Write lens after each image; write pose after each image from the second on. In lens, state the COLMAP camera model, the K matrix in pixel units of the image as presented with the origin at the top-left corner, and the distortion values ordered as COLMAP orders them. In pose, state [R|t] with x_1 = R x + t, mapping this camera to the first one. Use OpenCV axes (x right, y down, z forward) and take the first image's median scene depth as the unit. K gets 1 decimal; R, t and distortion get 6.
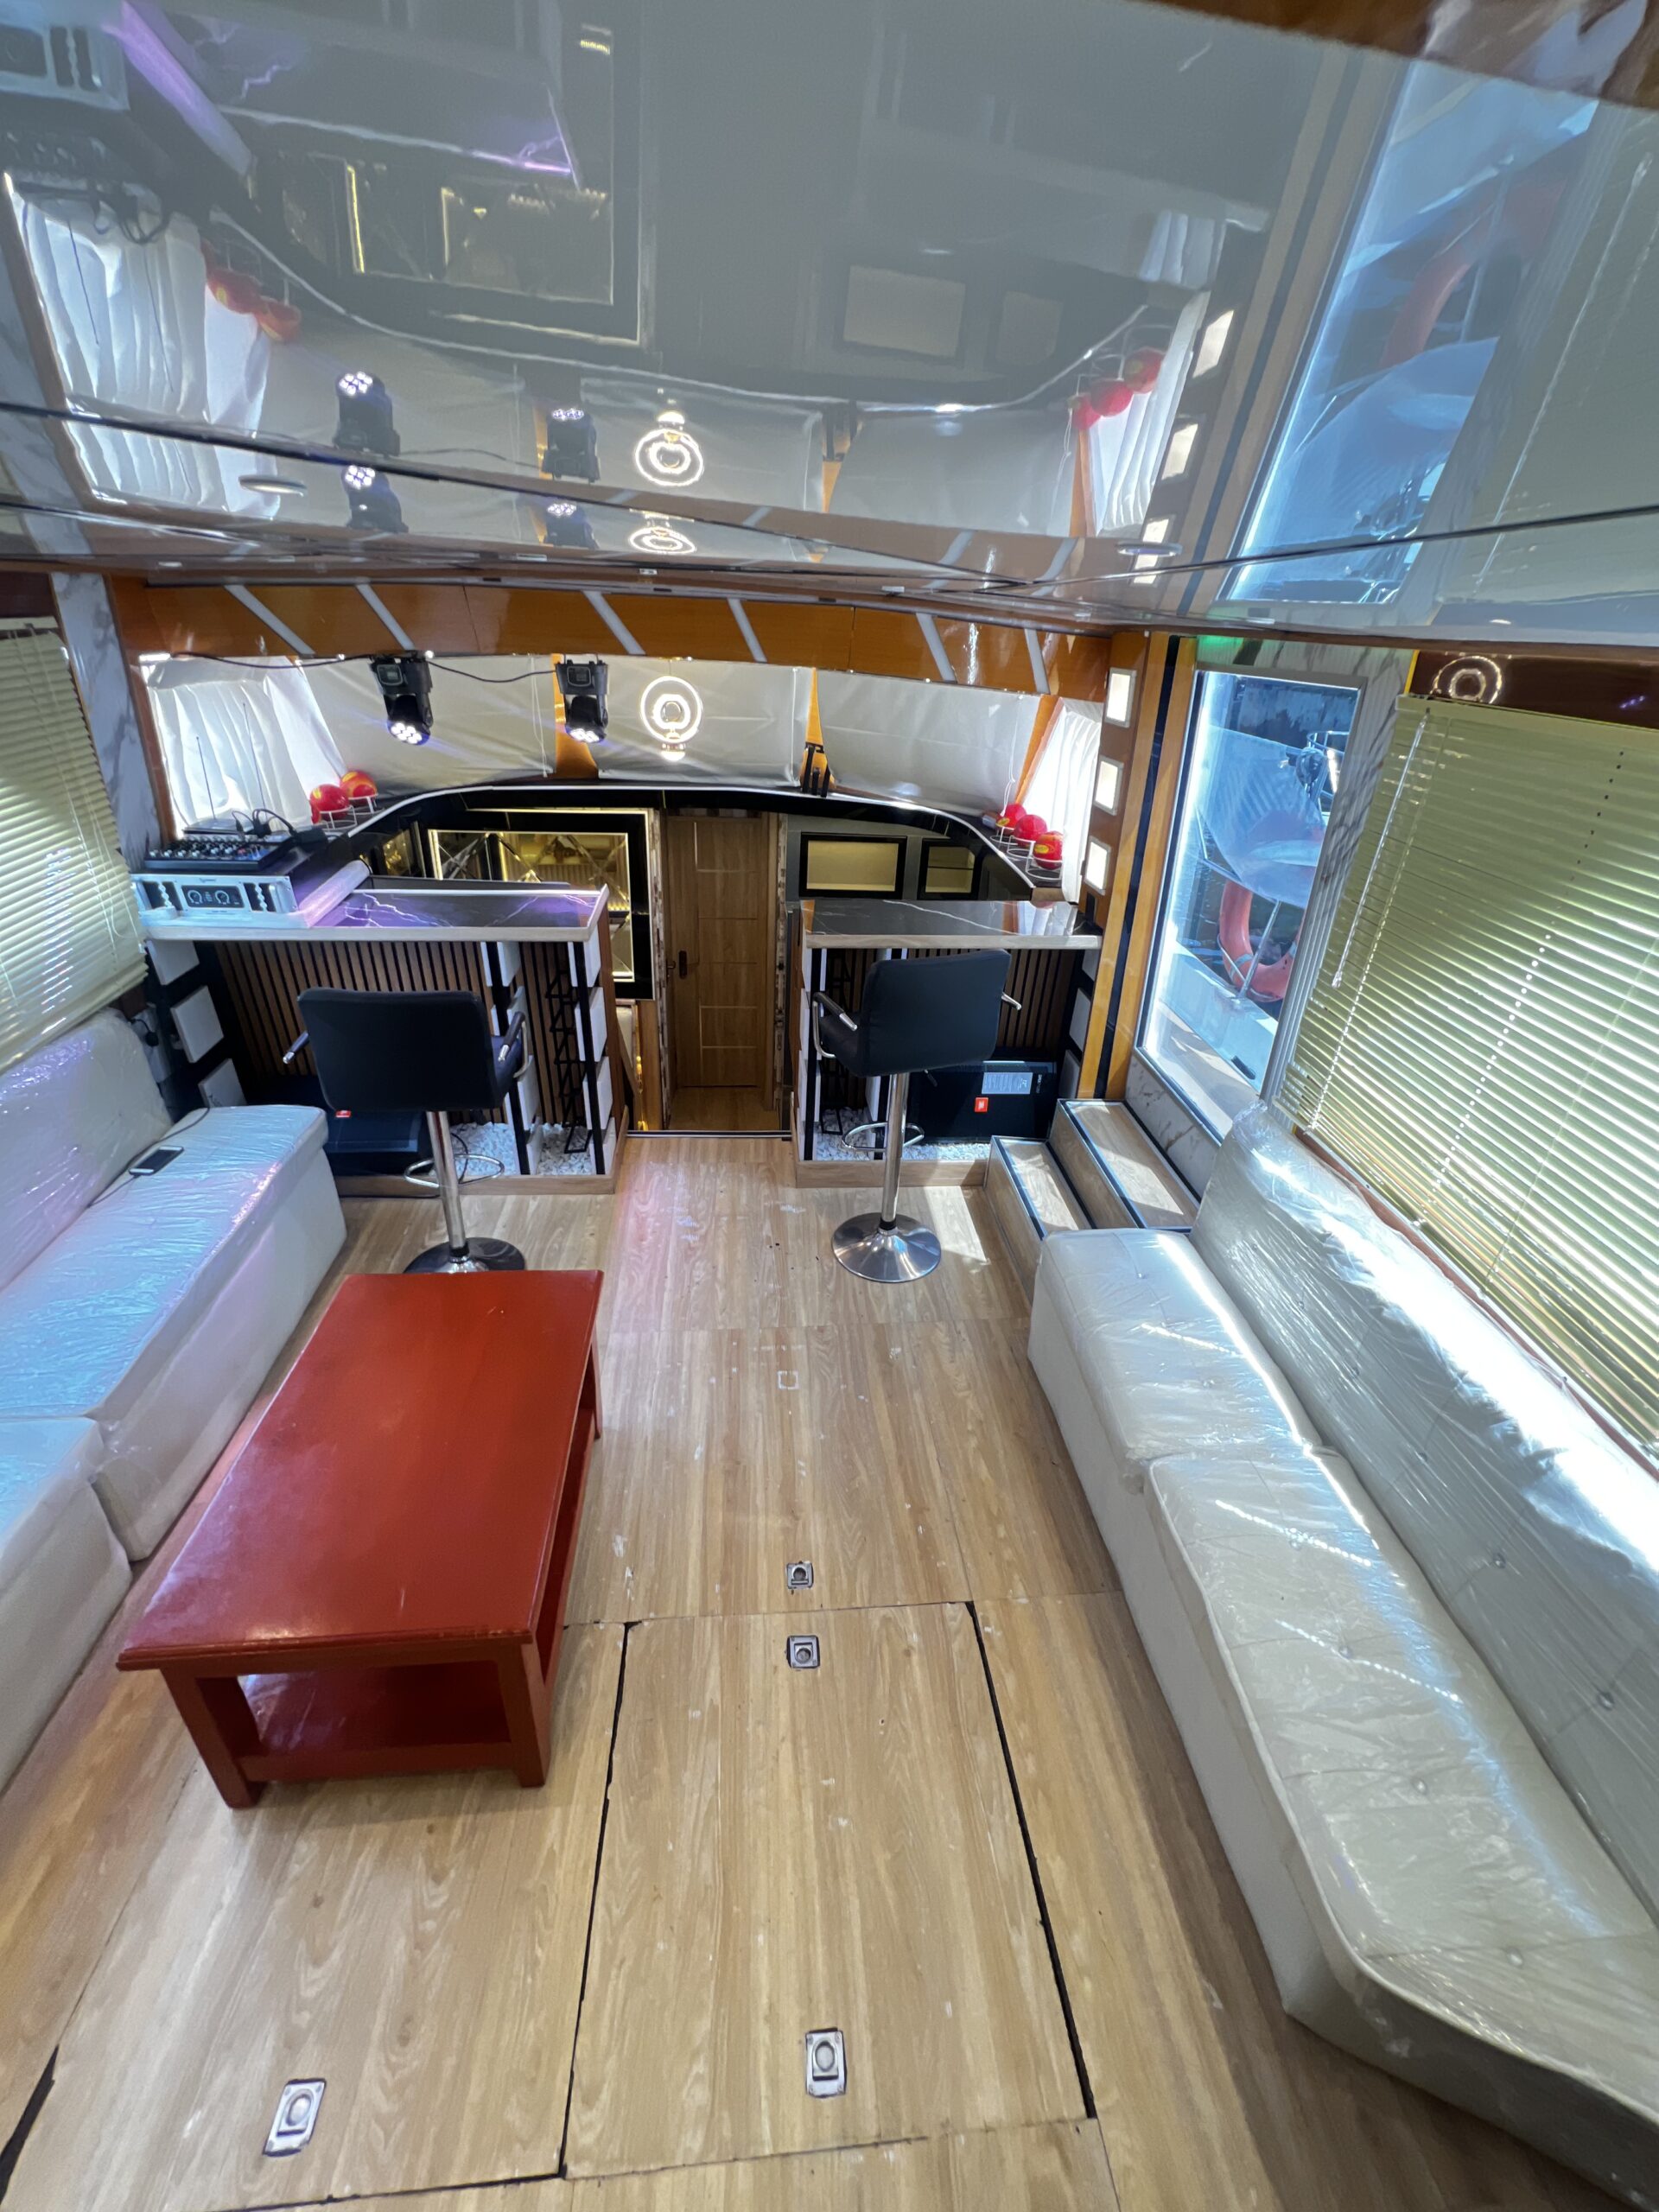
lens RADIAL K [[890.0, 0, 826.1], [0, 890.0, 1108.5], [0, 0, 1]] dist [0.000400, 0.000884]
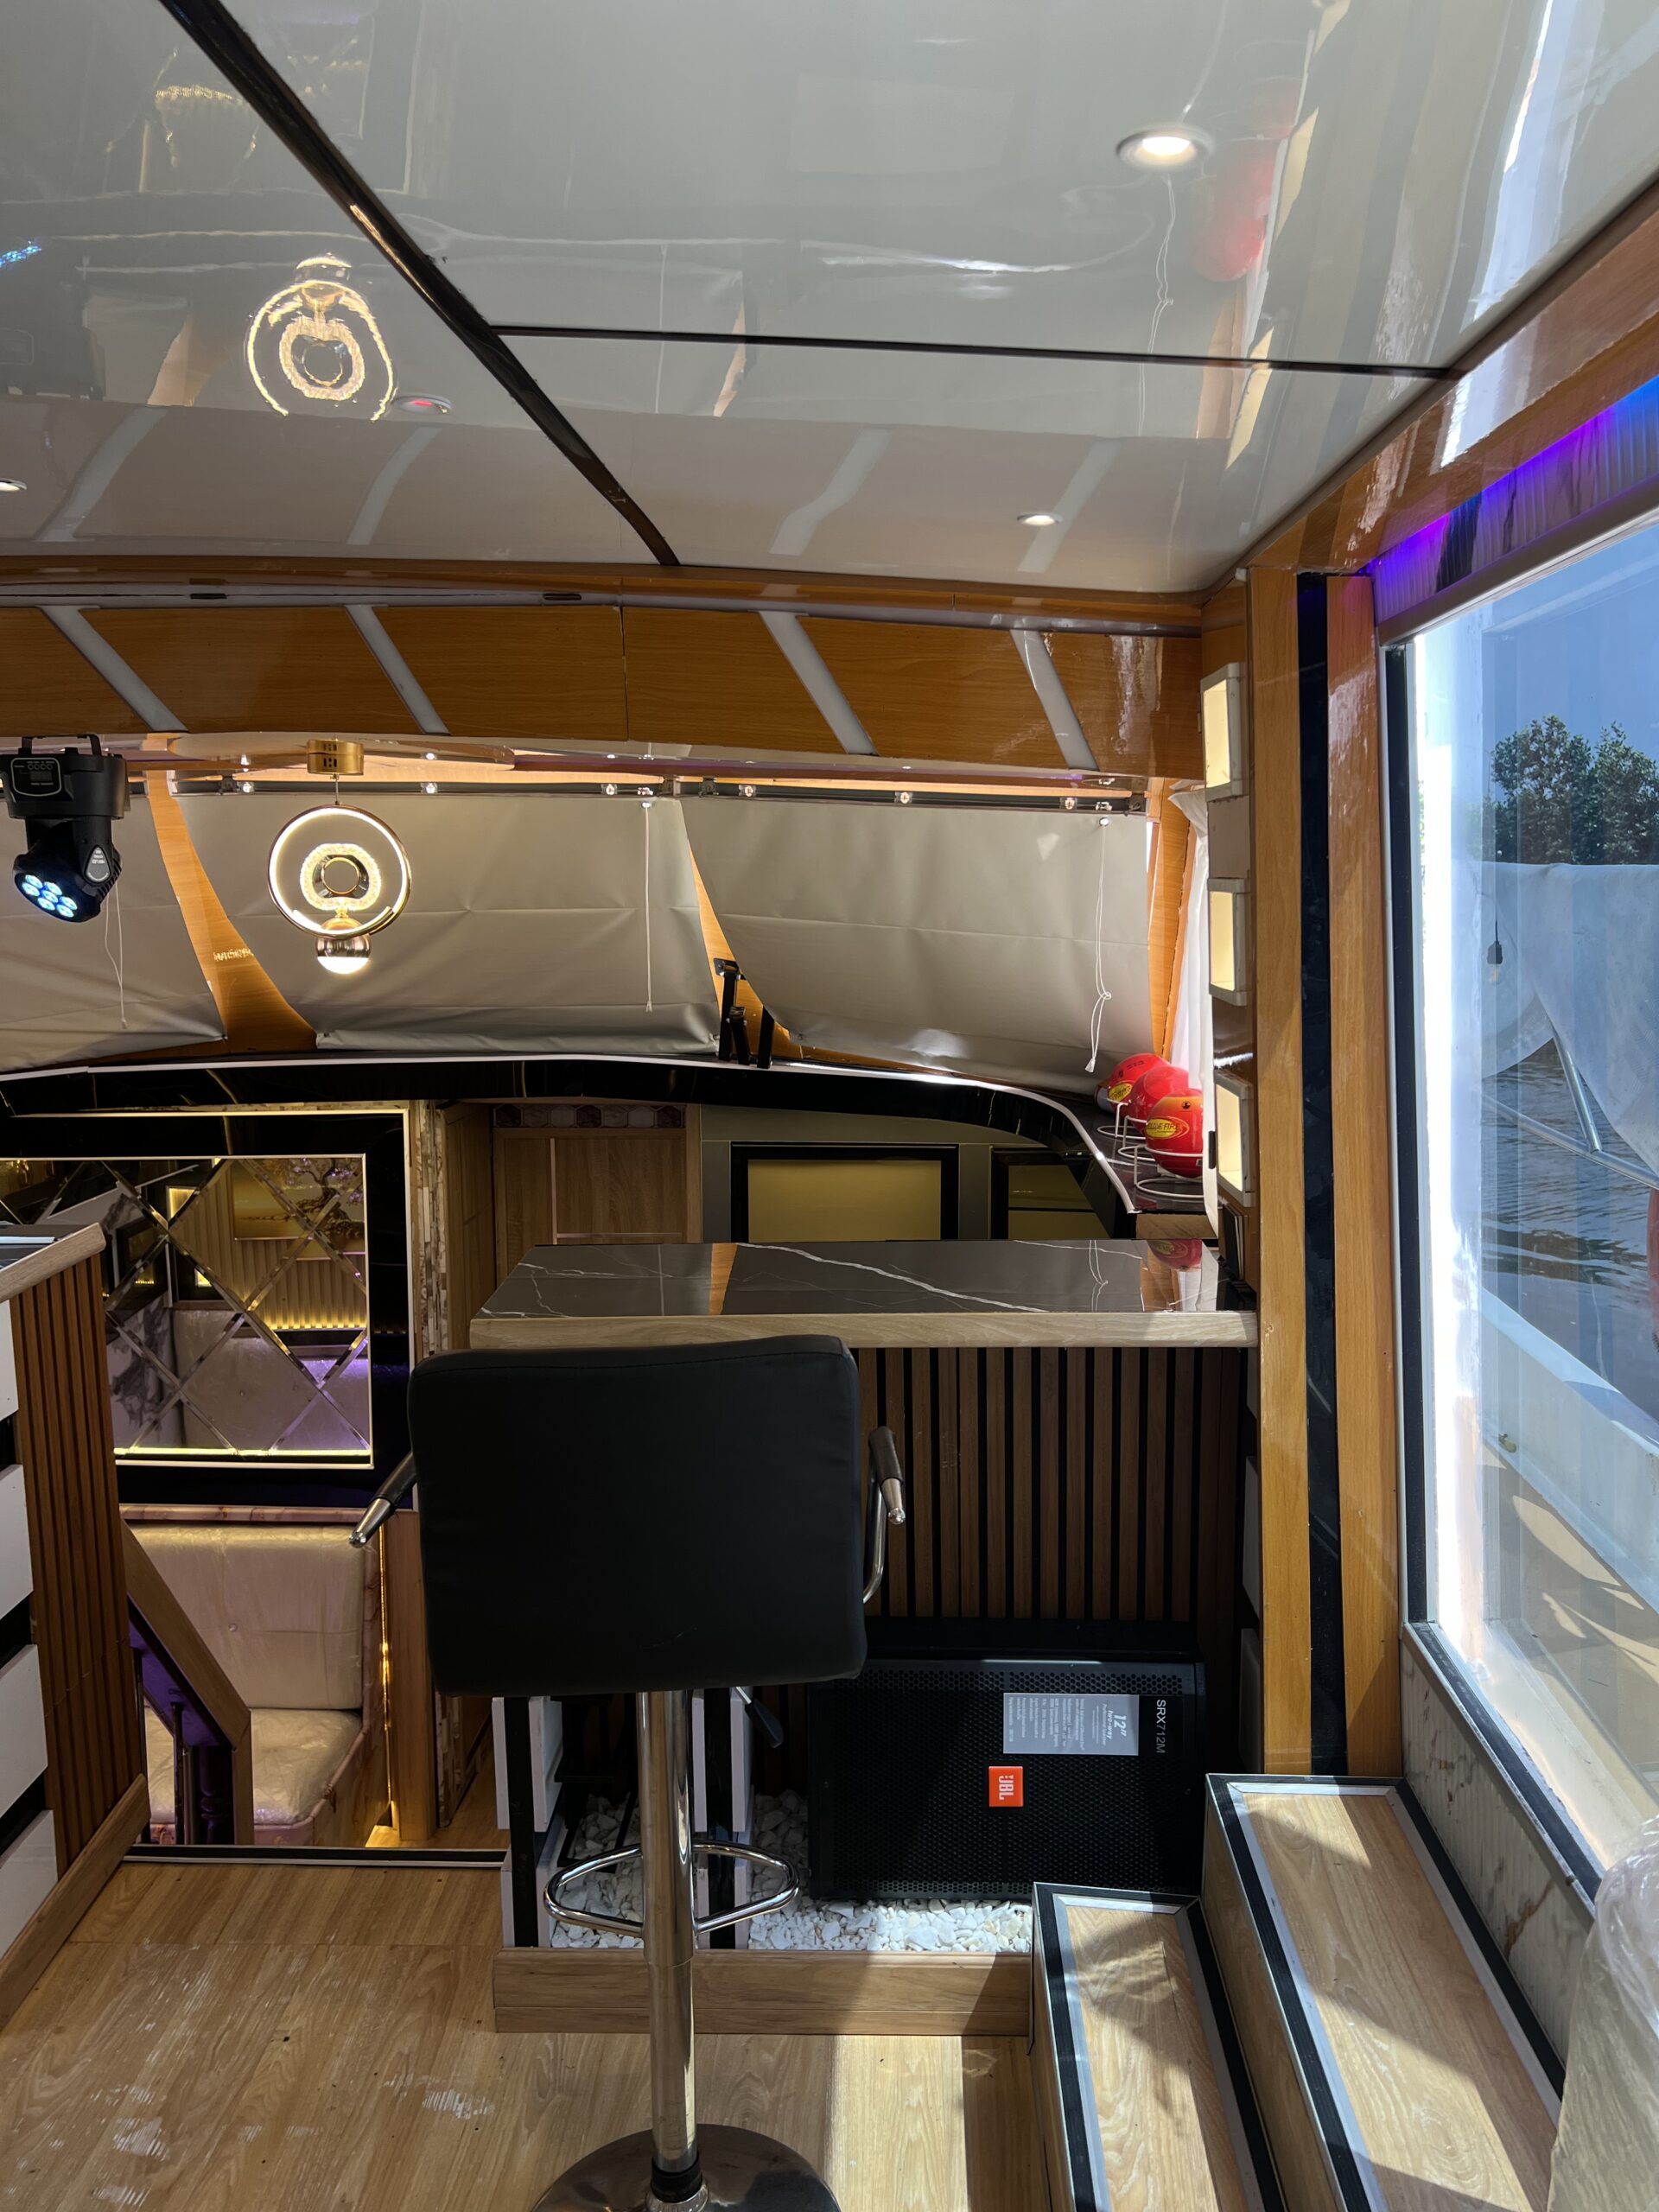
lens RADIAL K [[1668.9, 0, 864.0], [0, 1668.9, 1123.2], [0, 0, 1]] dist [0.055067, -0.064604]
pose [[0.993249, -0.030933, -0.111802, 0.244179], [-0.010341, 0.936343, -0.350935, -0.019391], [0.115540, 0.349722, 0.929702, 0.316883]]
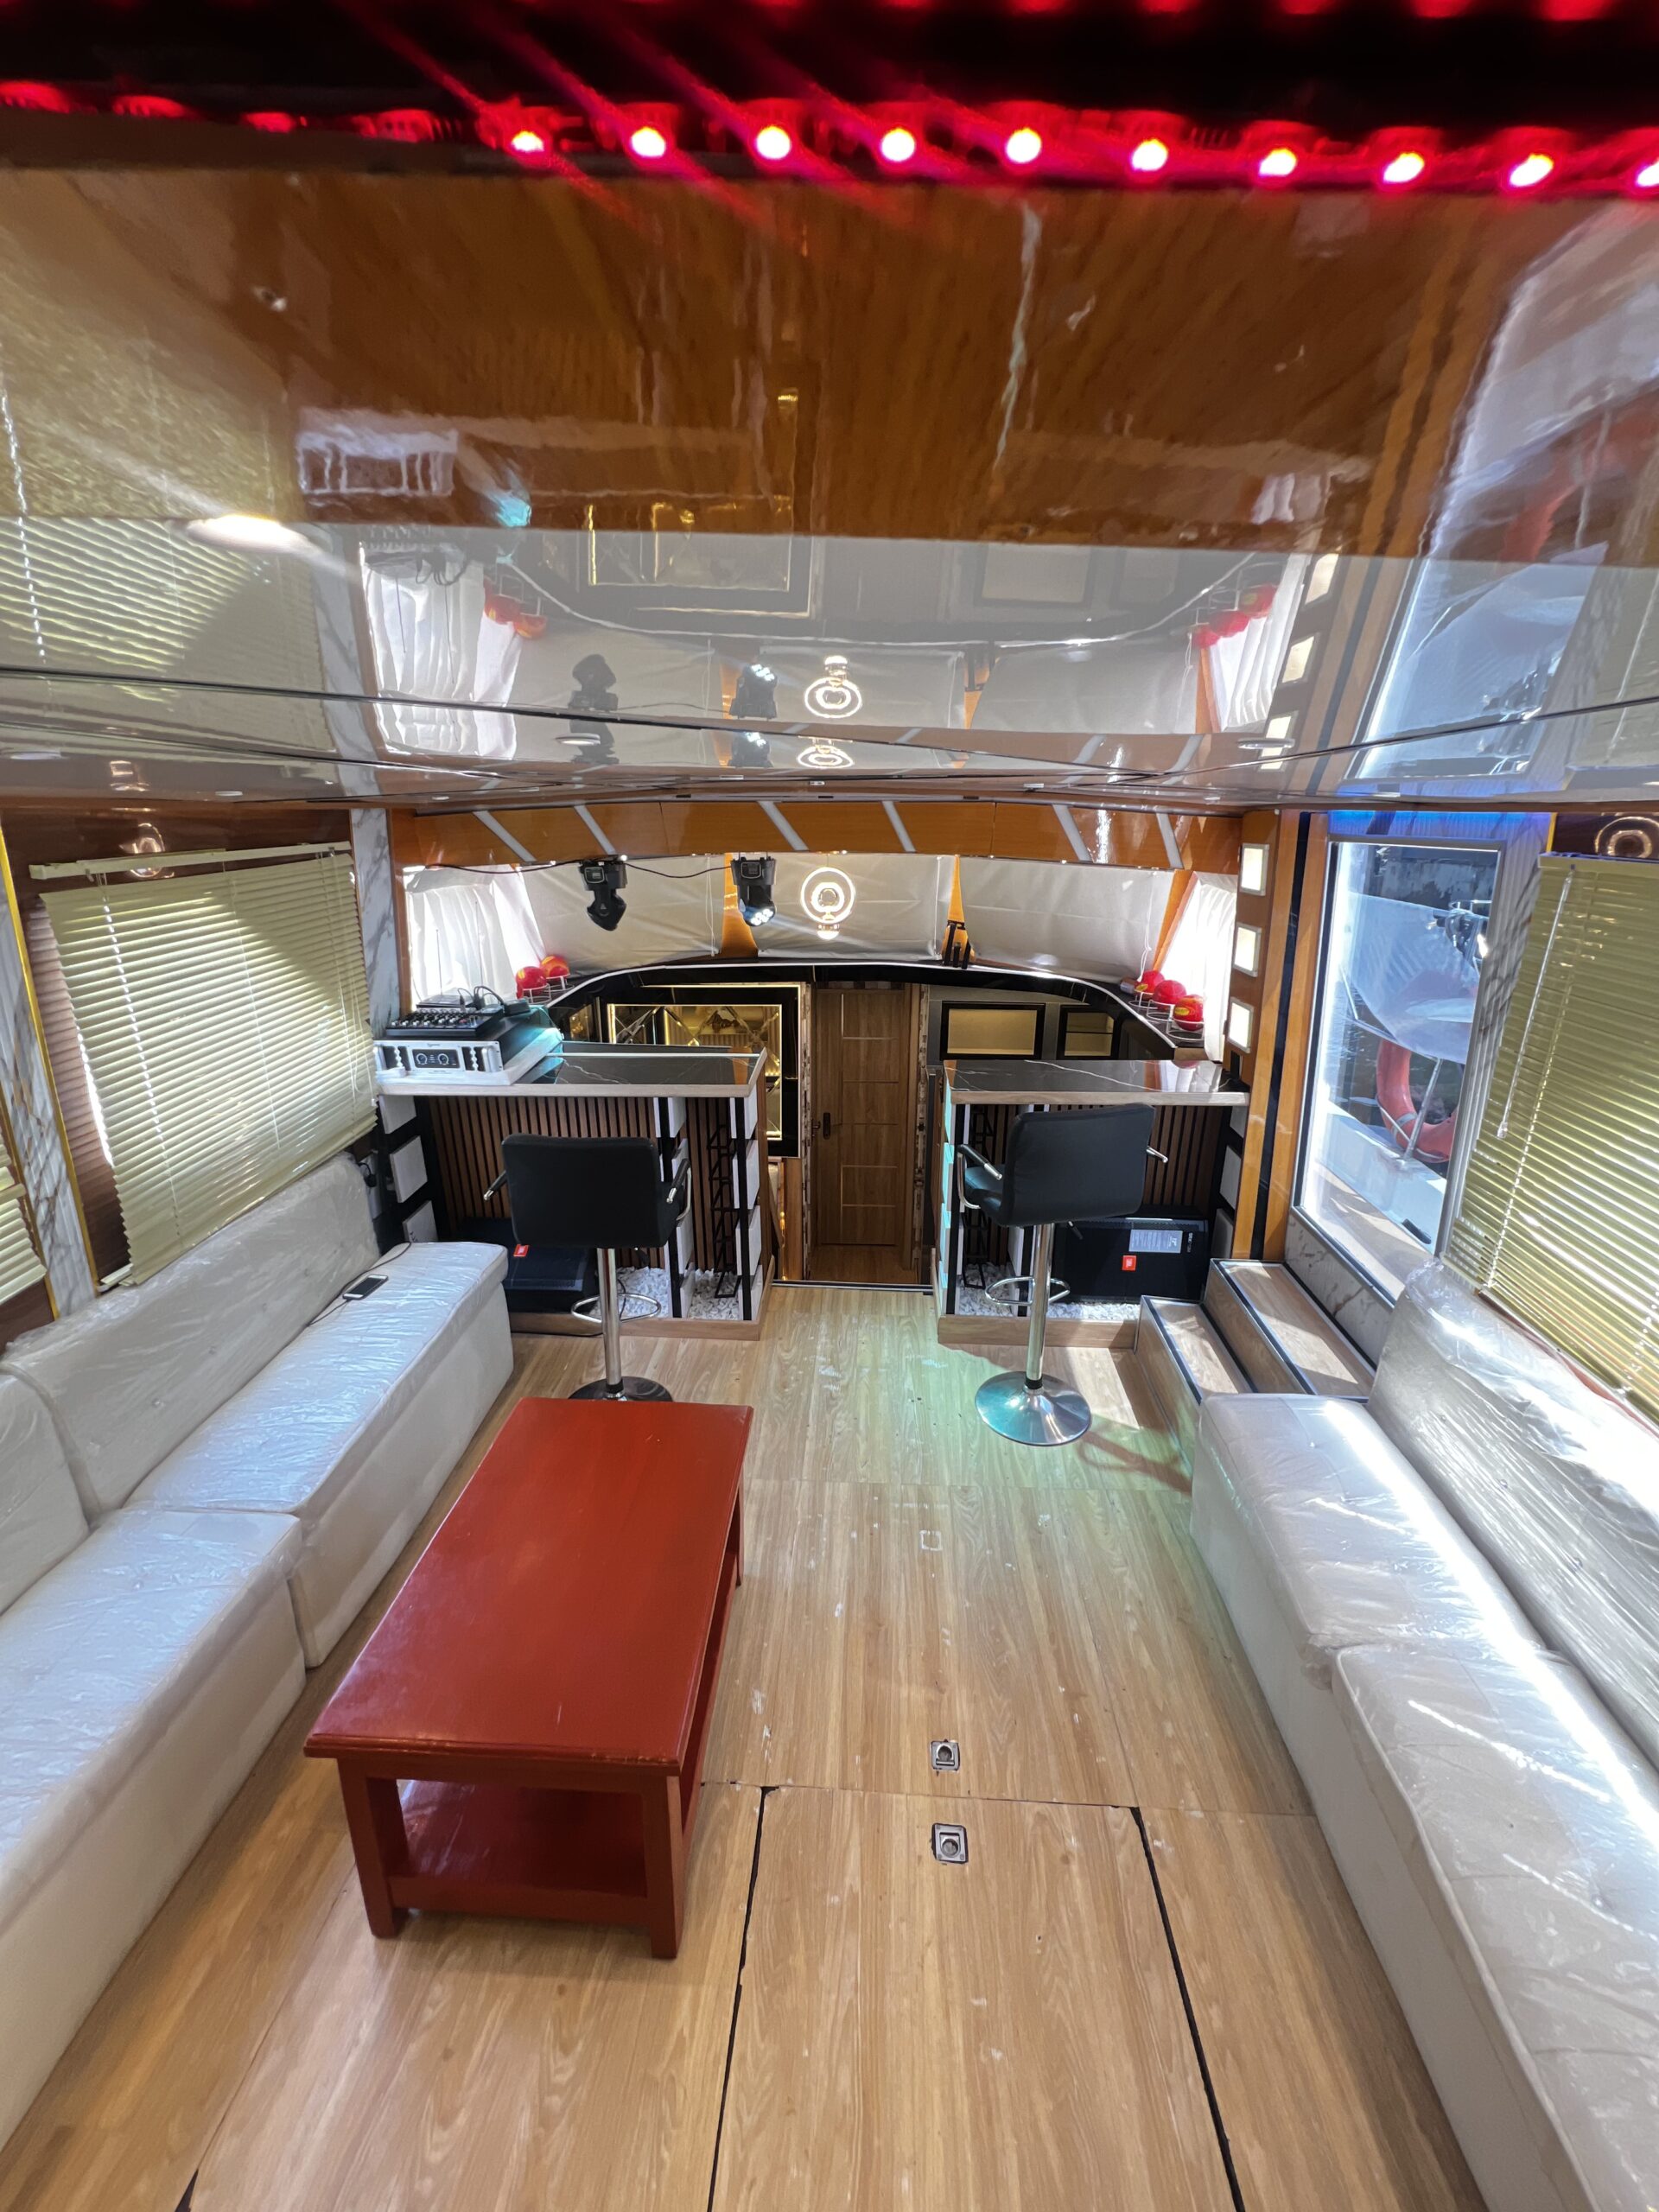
lens RADIAL K [[890.0, 0, 826.1], [0, 890.0, 1108.5], [0, 0, 1]] dist [0.000400, 0.000884]
pose [[0.988738, 0.002559, -0.149636, -0.011008], [-0.030451, 0.982378, -0.184409, 0.023999], [0.146528, 0.186889, 0.971392, -0.040454]]
